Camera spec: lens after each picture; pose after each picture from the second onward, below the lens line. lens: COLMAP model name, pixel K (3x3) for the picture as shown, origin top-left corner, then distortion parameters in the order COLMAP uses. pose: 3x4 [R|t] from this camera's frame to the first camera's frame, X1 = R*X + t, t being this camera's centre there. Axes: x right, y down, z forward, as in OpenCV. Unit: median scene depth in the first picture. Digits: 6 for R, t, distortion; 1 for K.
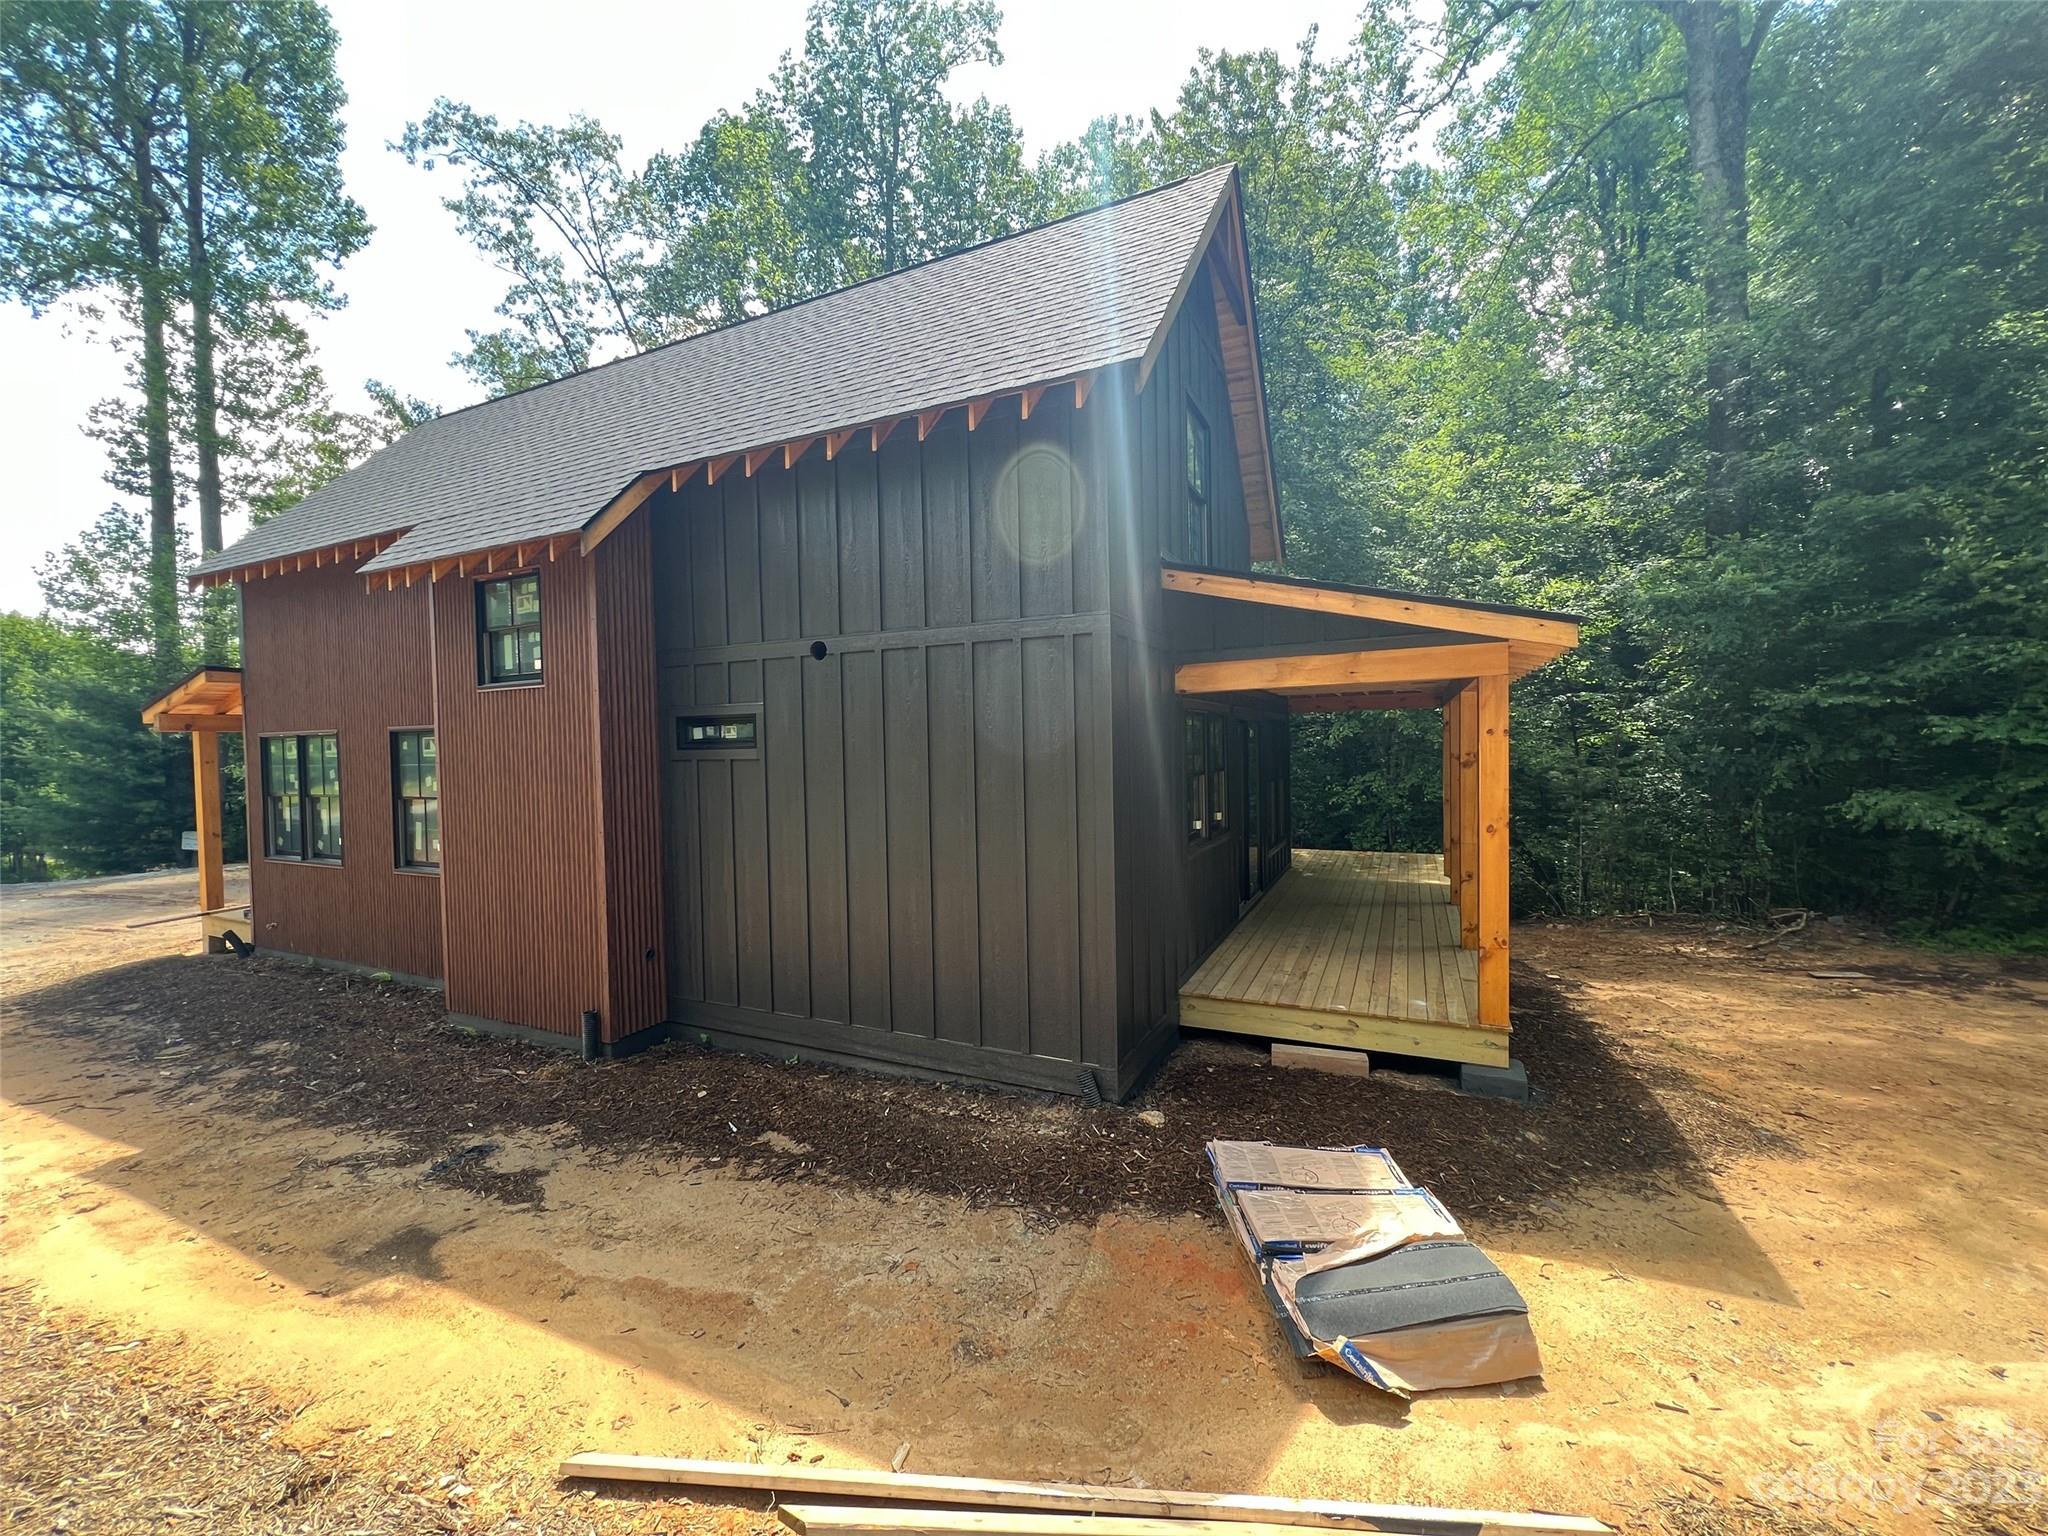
lens RADIAL K [[815.6, 0, 1019.6], [0, 815.6, 764.9], [0, 0, 1]] dist [0.000020, -0.000402]
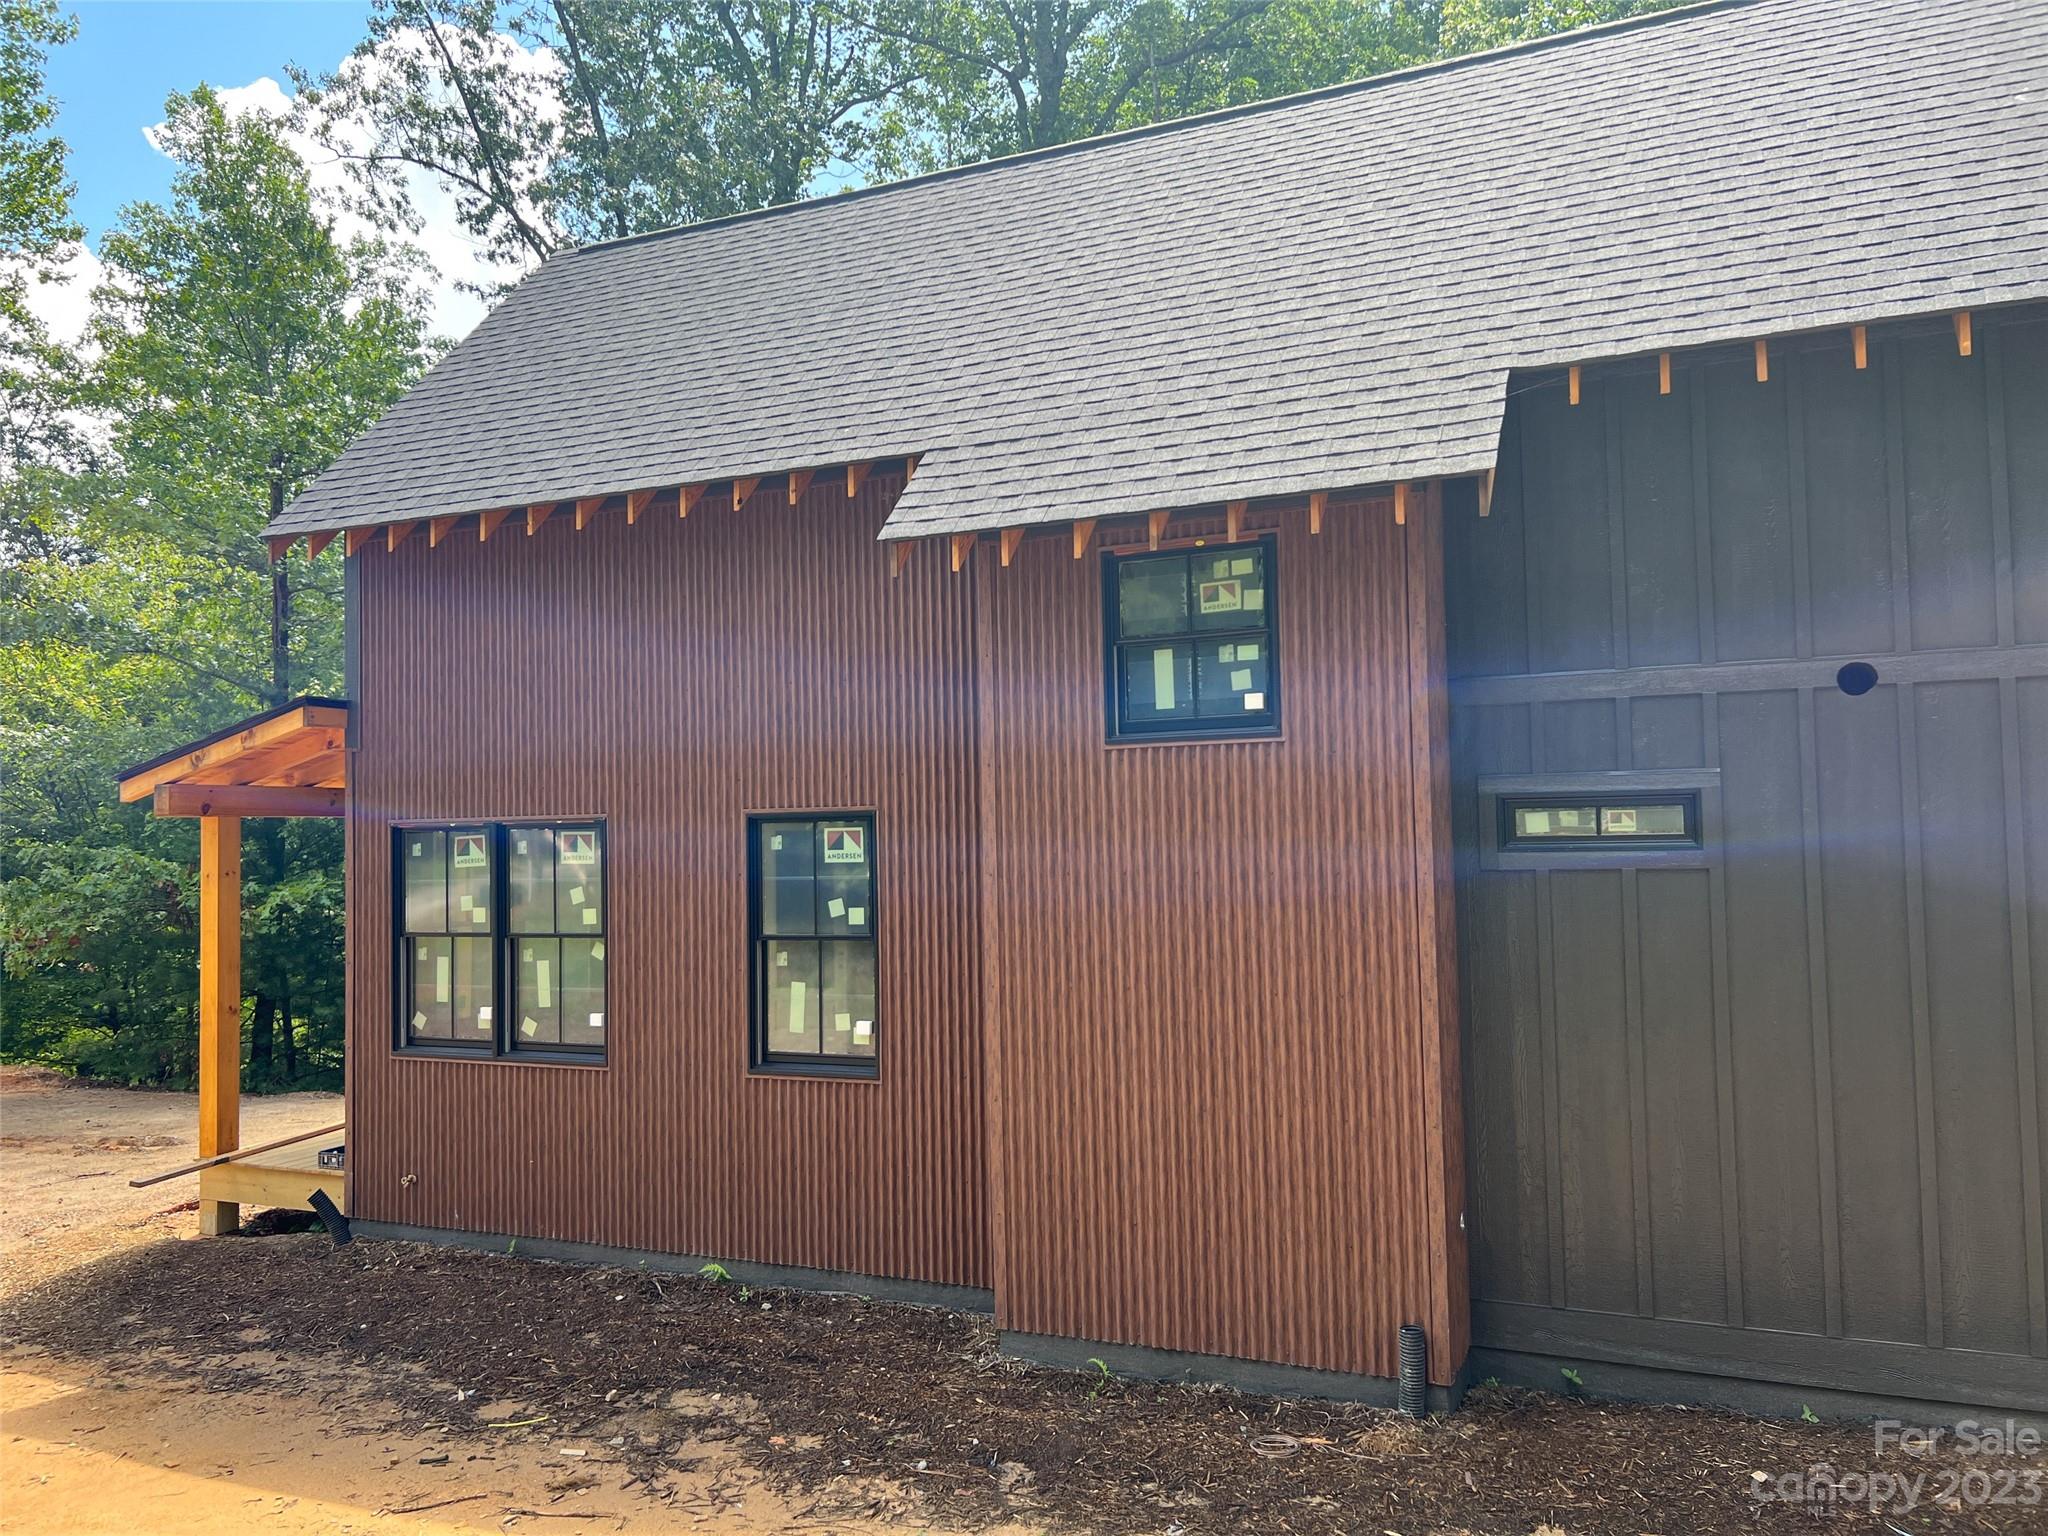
lens RADIAL K [[1548.7, 0, 1021.6], [0, 1548.7, 773.8], [0, 0, 1]] dist [0.049754, -0.042023]
pose [[0.999730, 0.001294, 0.023219, -0.889366], [0.000207, 0.997915, -0.064543, -0.003868], [-0.023254, 0.064530, 0.997645, -0.080439]]
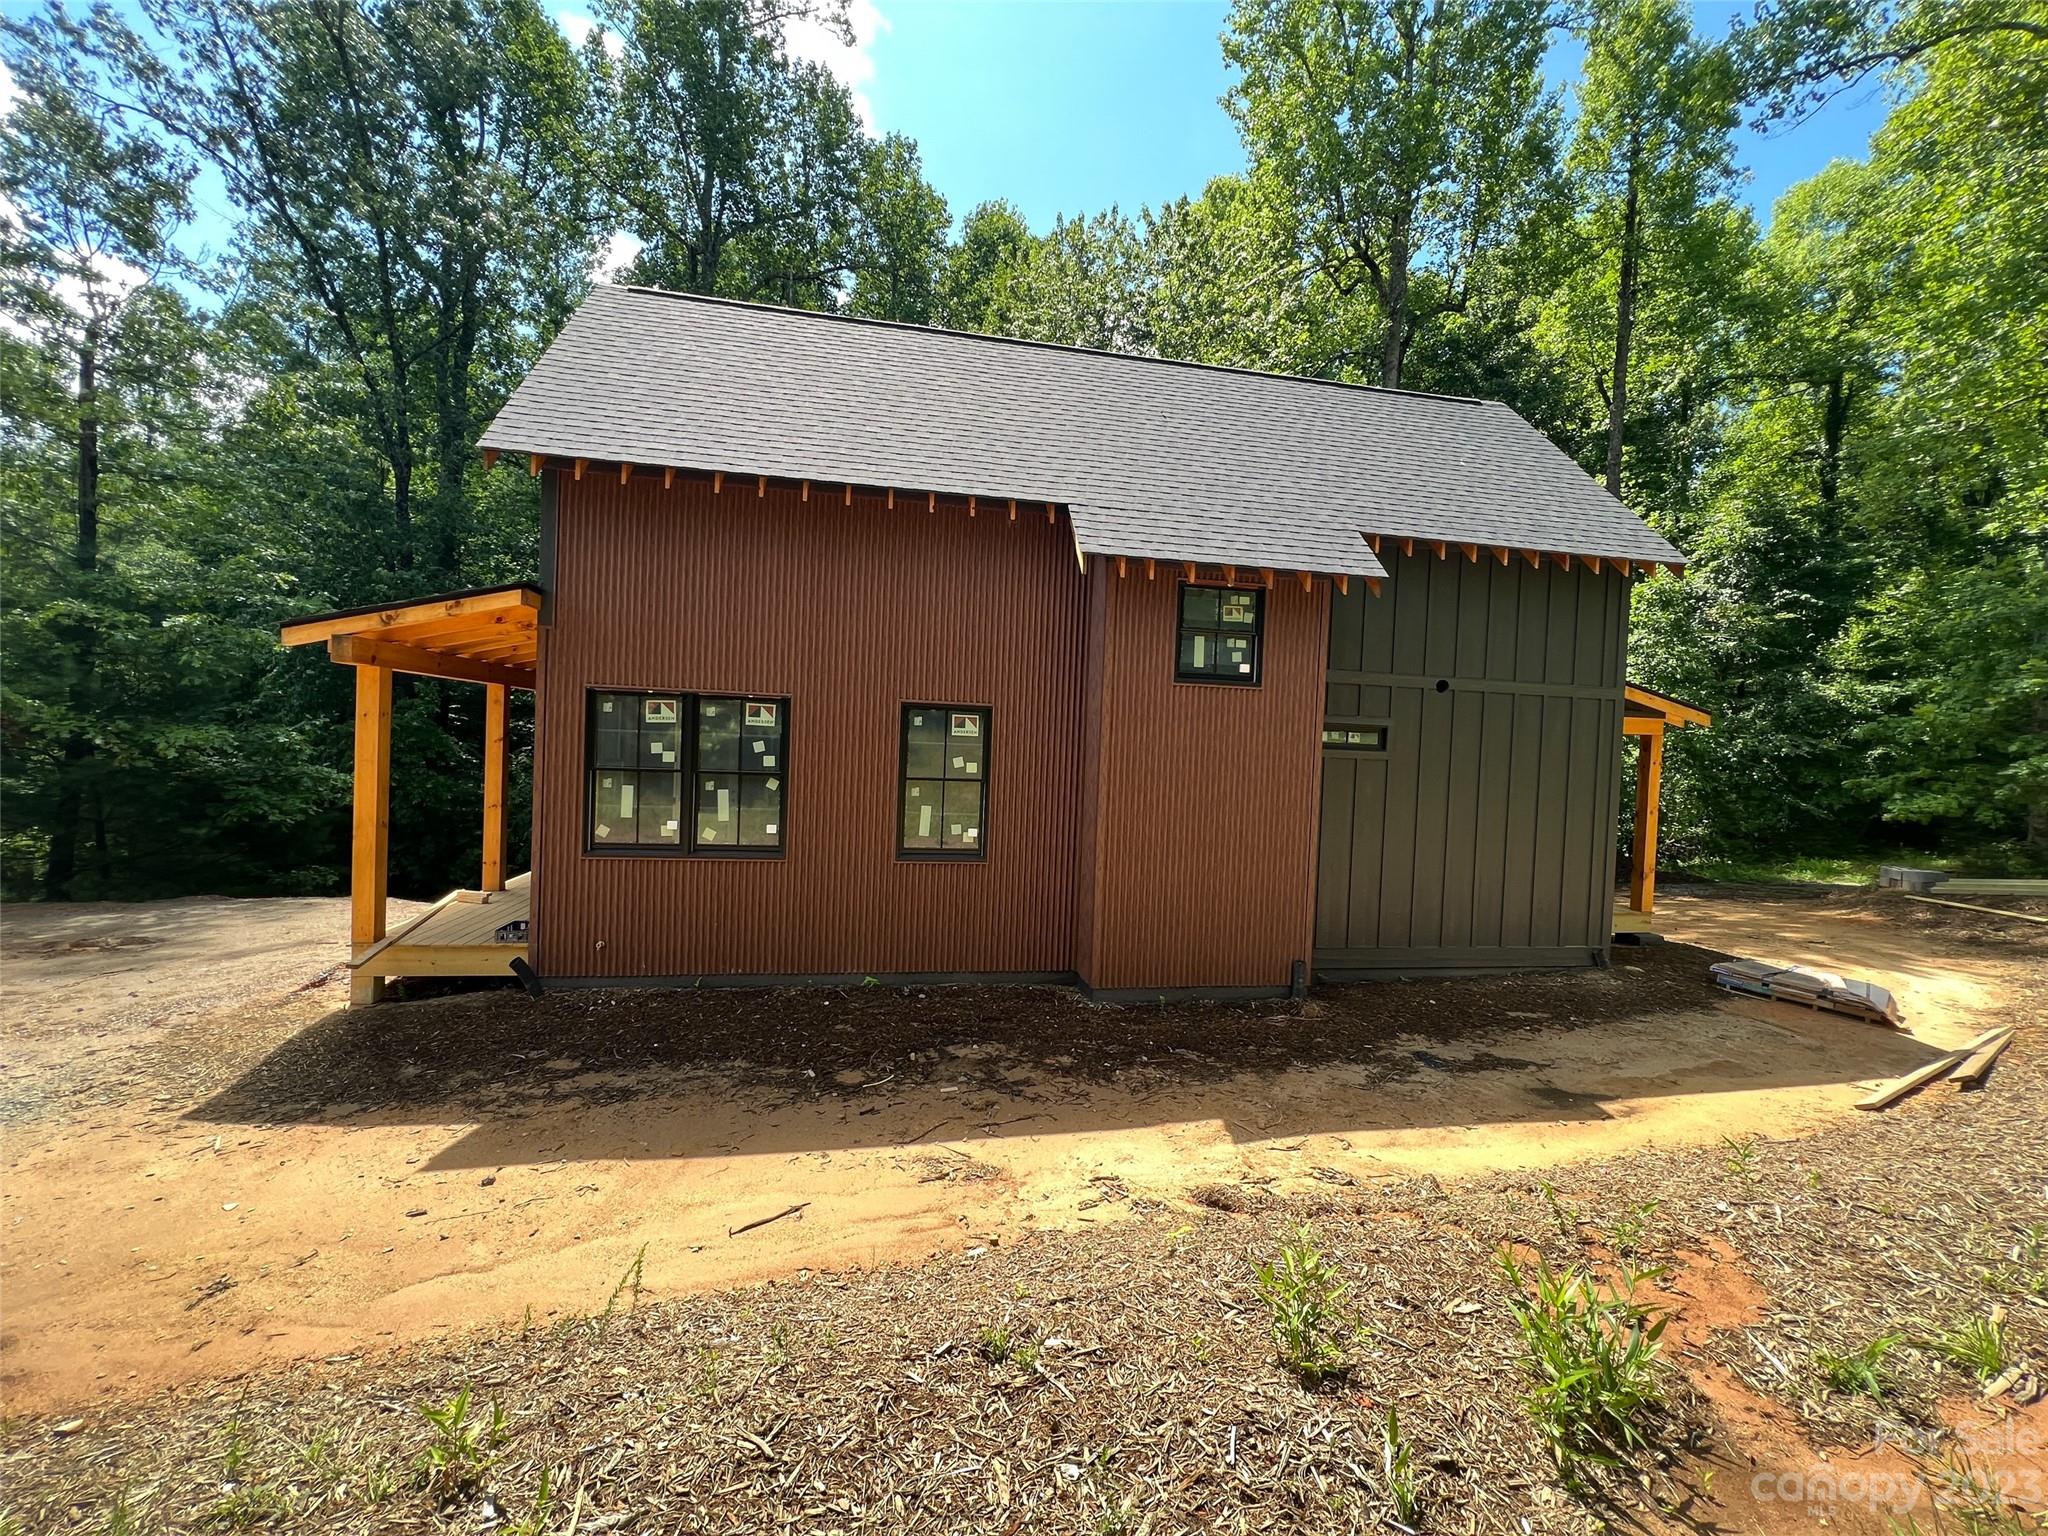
lens RADIAL K [[815.6, 0, 1019.6], [0, 815.6, 764.9], [0, 0, 1]] dist [0.000020, -0.000402]
pose [[0.805164, 0.038023, 0.591832, -1.739908], [-0.040885, 0.999127, -0.008568, 0.040788], [-0.591641, -0.017299, 0.806016, 0.295504]]
